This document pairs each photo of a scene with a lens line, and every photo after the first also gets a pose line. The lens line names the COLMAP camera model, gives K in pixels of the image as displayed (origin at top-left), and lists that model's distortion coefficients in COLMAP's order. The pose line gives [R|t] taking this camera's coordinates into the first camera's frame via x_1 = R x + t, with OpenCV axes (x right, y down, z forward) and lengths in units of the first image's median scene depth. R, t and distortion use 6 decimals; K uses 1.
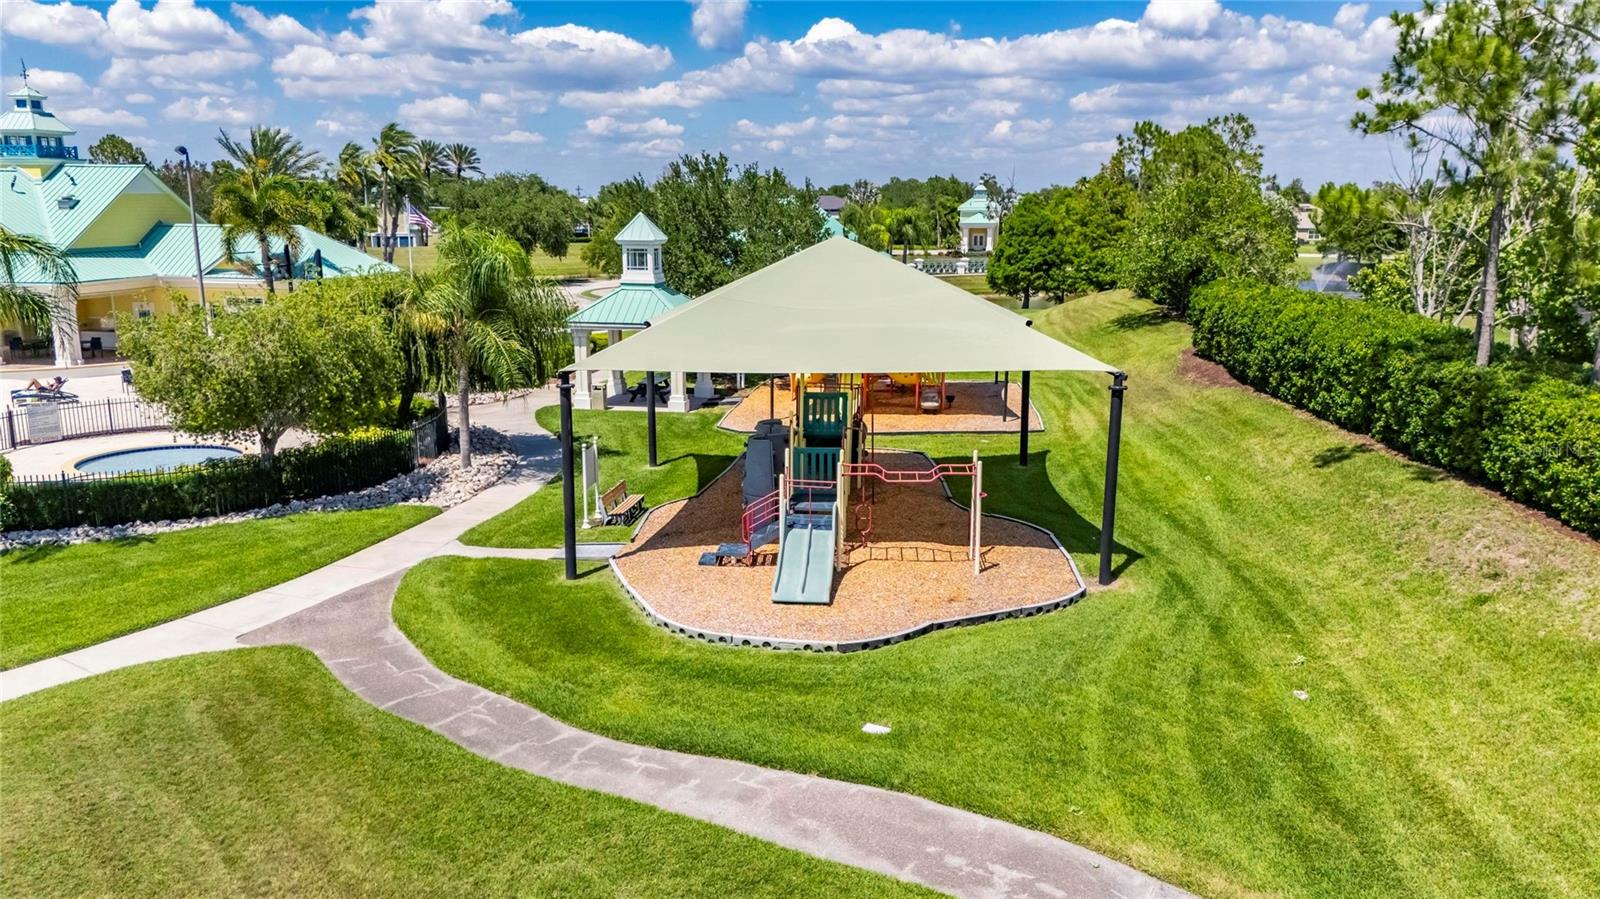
lens RADIAL K [[1173.3, 0, 800.2], [0, 1173.3, 456.1], [0, 0, 1]] dist [0.069471, -0.064038]
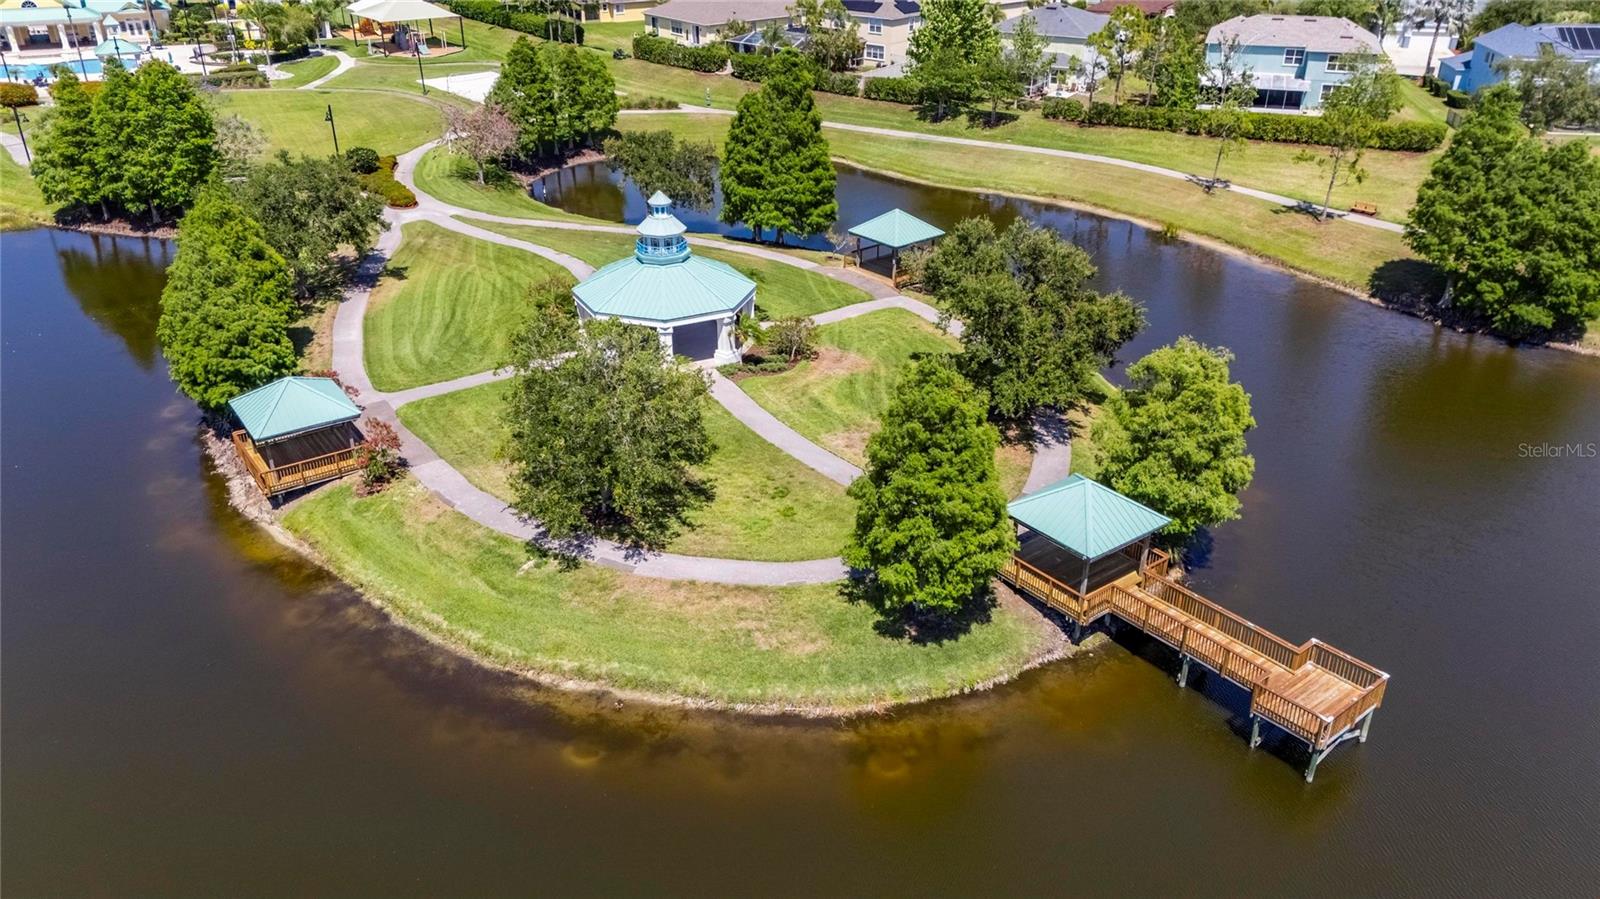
lens RADIAL K [[1173.3, 0, 799.9], [0, 1173.3, 454.5], [0, 0, 1]] dist [0.069471, -0.064038]
pose [[0.768007, -0.296131, 0.567866, -2.265583], [0.135221, 0.941668, 0.308182, 0.368873], [-0.626004, -0.159899, 0.763251, -4.639744]]
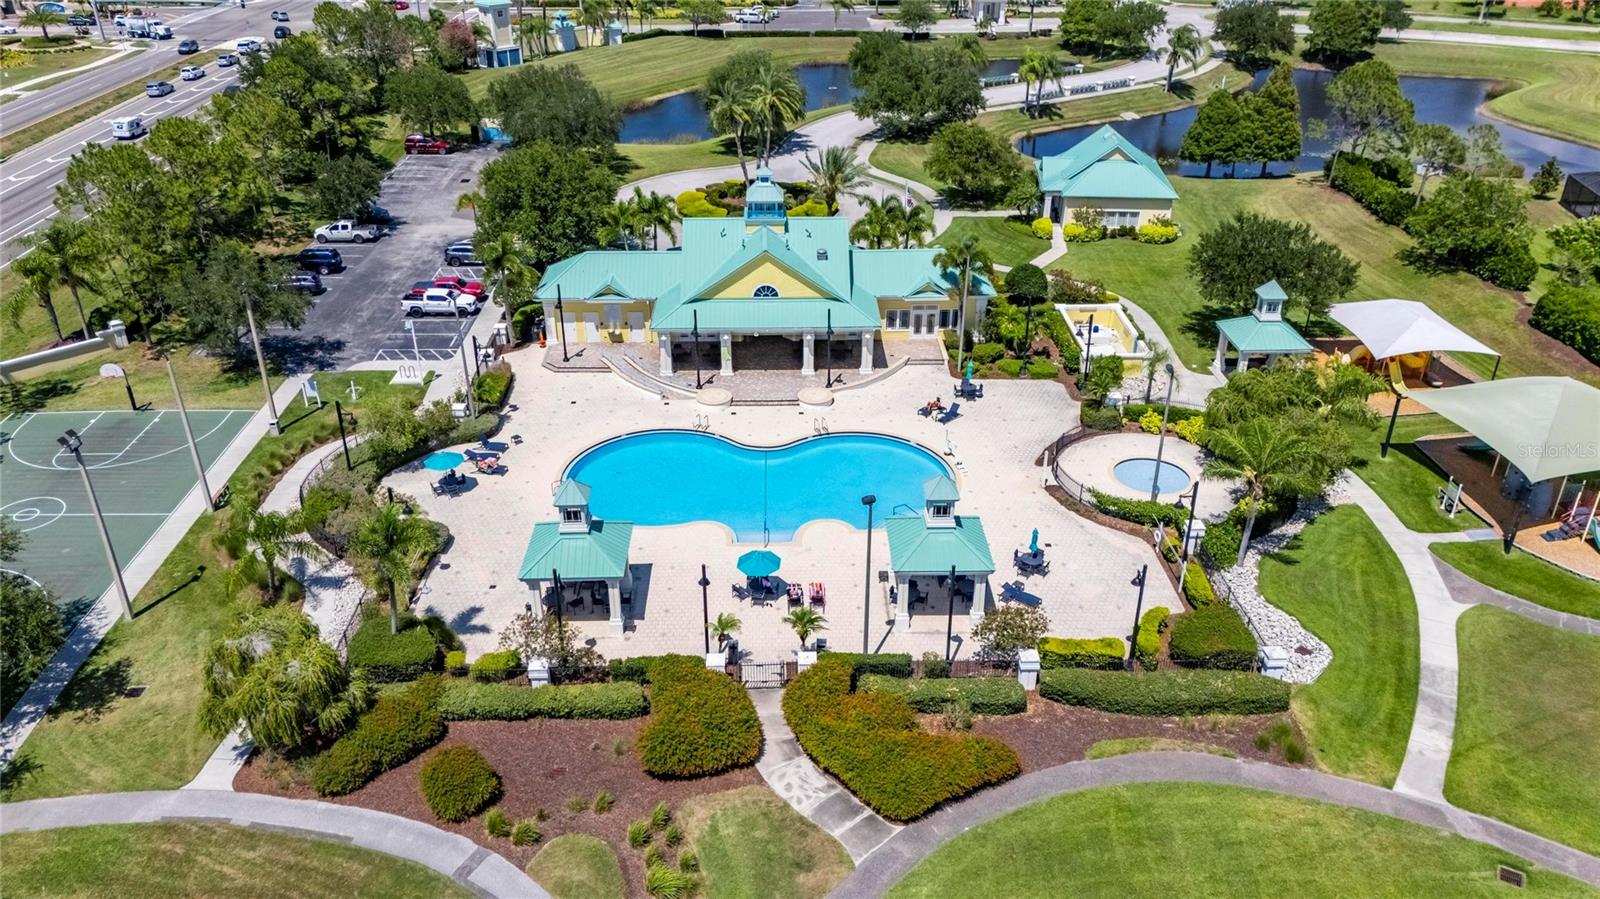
lens RADIAL K [[1173.3, 0, 800.0], [0, 1173.3, 446.6], [0, 0, 1]] dist [0.069471, -0.064038]
pose [[0.978804, -0.100897, 0.178222, -1.737879], [0.047342, 0.958123, 0.282418, -0.748633], [-0.199254, -0.267994, 0.942591, -0.865294]]
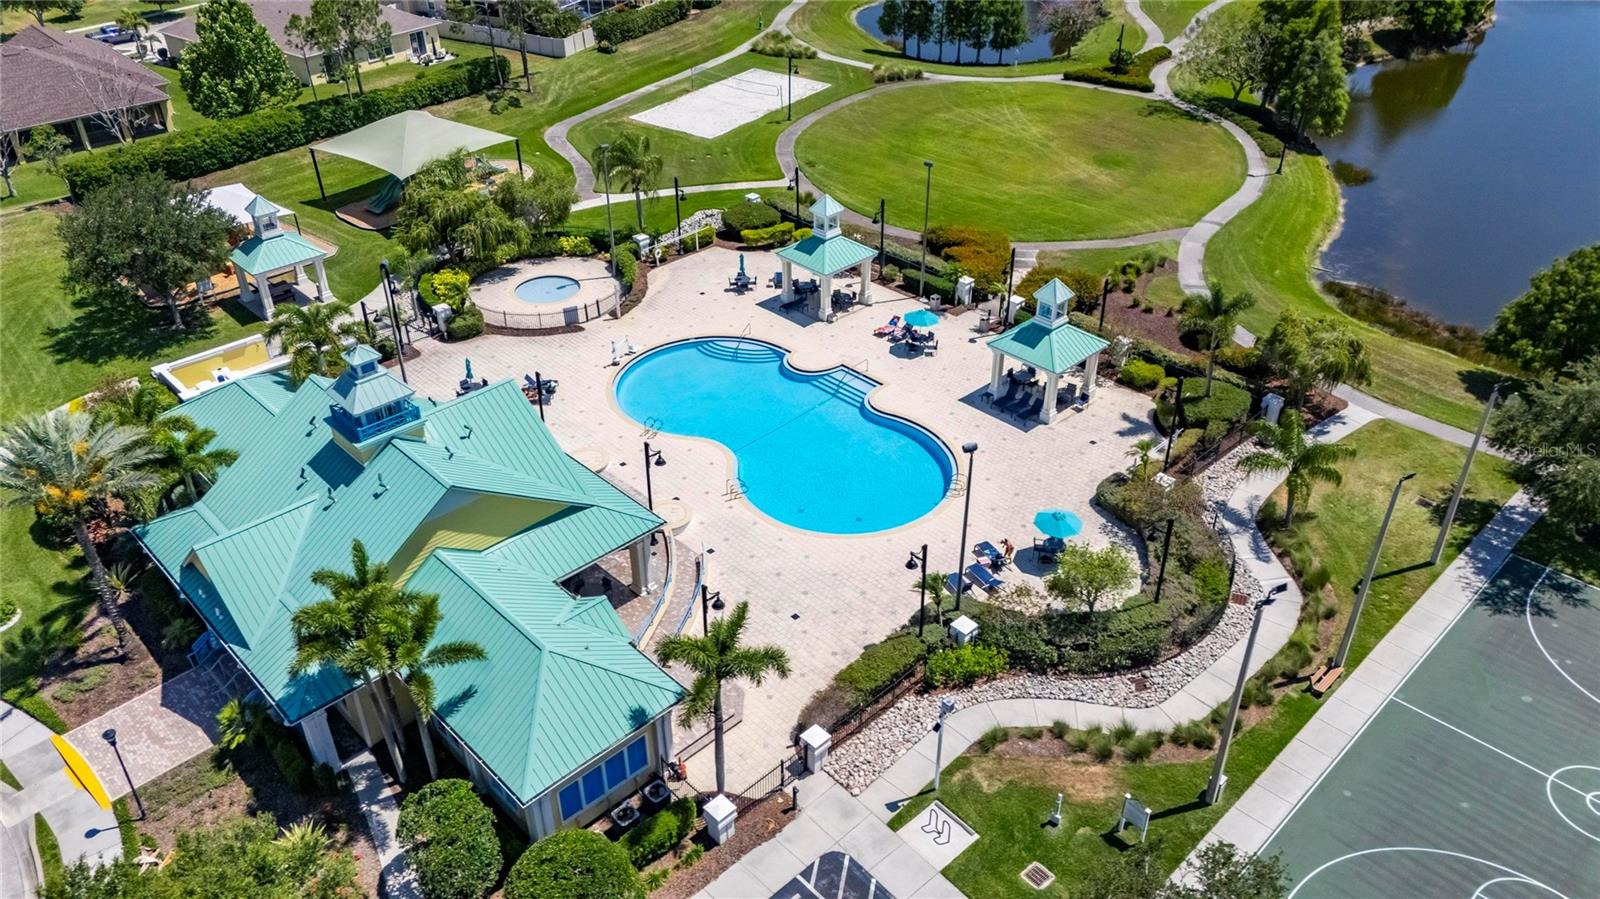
lens RADIAL K [[1173.3, 0, 807.8], [0, 1173.3, 452.3], [0, 0, 1]] dist [0.069471, -0.064038]
pose [[-0.811851, -0.321001, 0.487705, -2.542424], [0.128616, 0.716464, 0.685666, -1.489984], [-0.569522, 0.619385, -0.540376, 2.536226]]
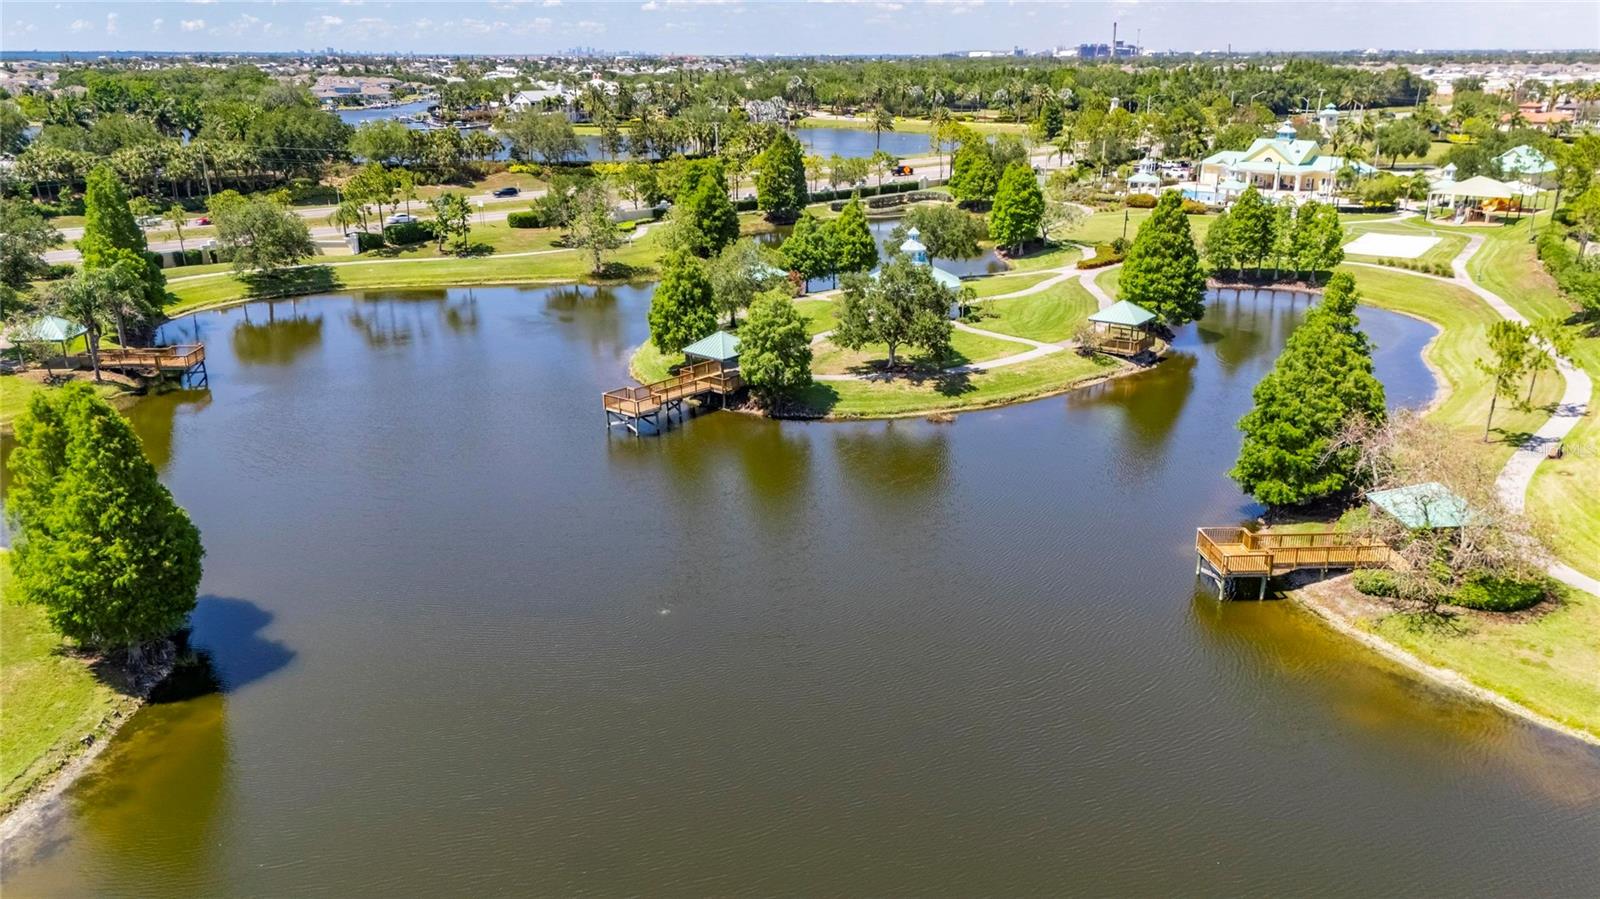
lens RADIAL K [[1173.3, 0, 807.3], [0, 1173.3, 452.9], [0, 0, 1]] dist [0.069471, -0.064038]
pose [[0.798831, 0.187776, -0.571498, 1.054934], [-0.121782, 0.980842, 0.152048, 0.721099], [0.589100, -0.051862, 0.806394, -6.207054]]
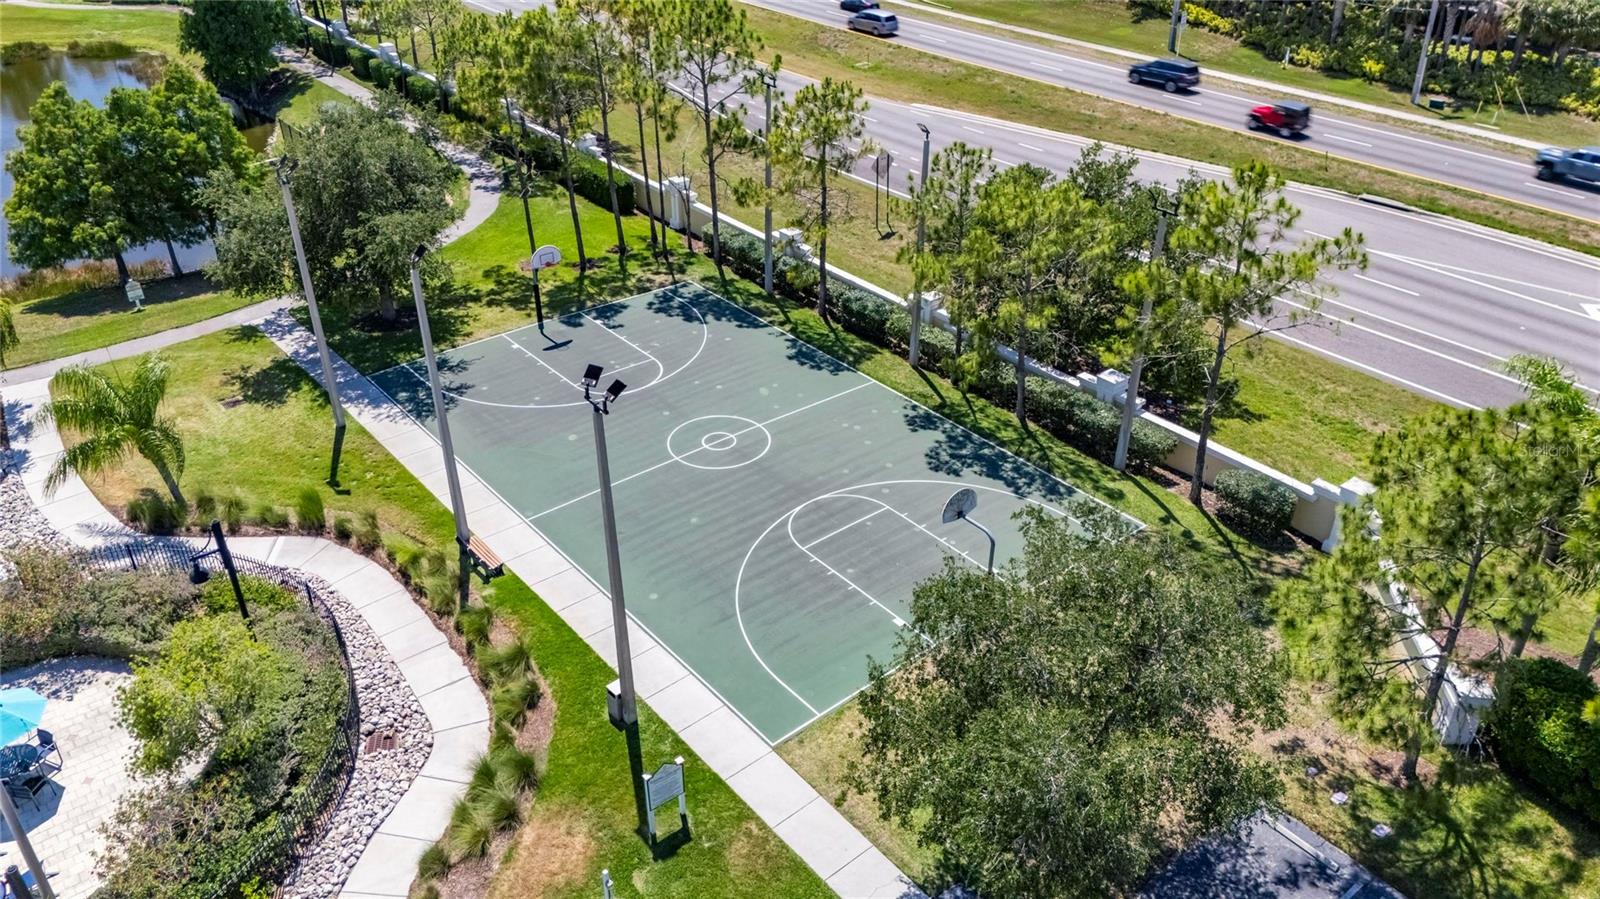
lens RADIAL K [[1173.3, 0, 791.4], [0, 1173.3, 454.8], [0, 0, 1]] dist [0.069471, -0.064038]
pose [[-0.653871, 0.390137, -0.648264, -1.886604], [-0.165937, 0.761999, 0.625957, -0.967162], [0.738185, 0.516866, -0.433511, 2.165384]]
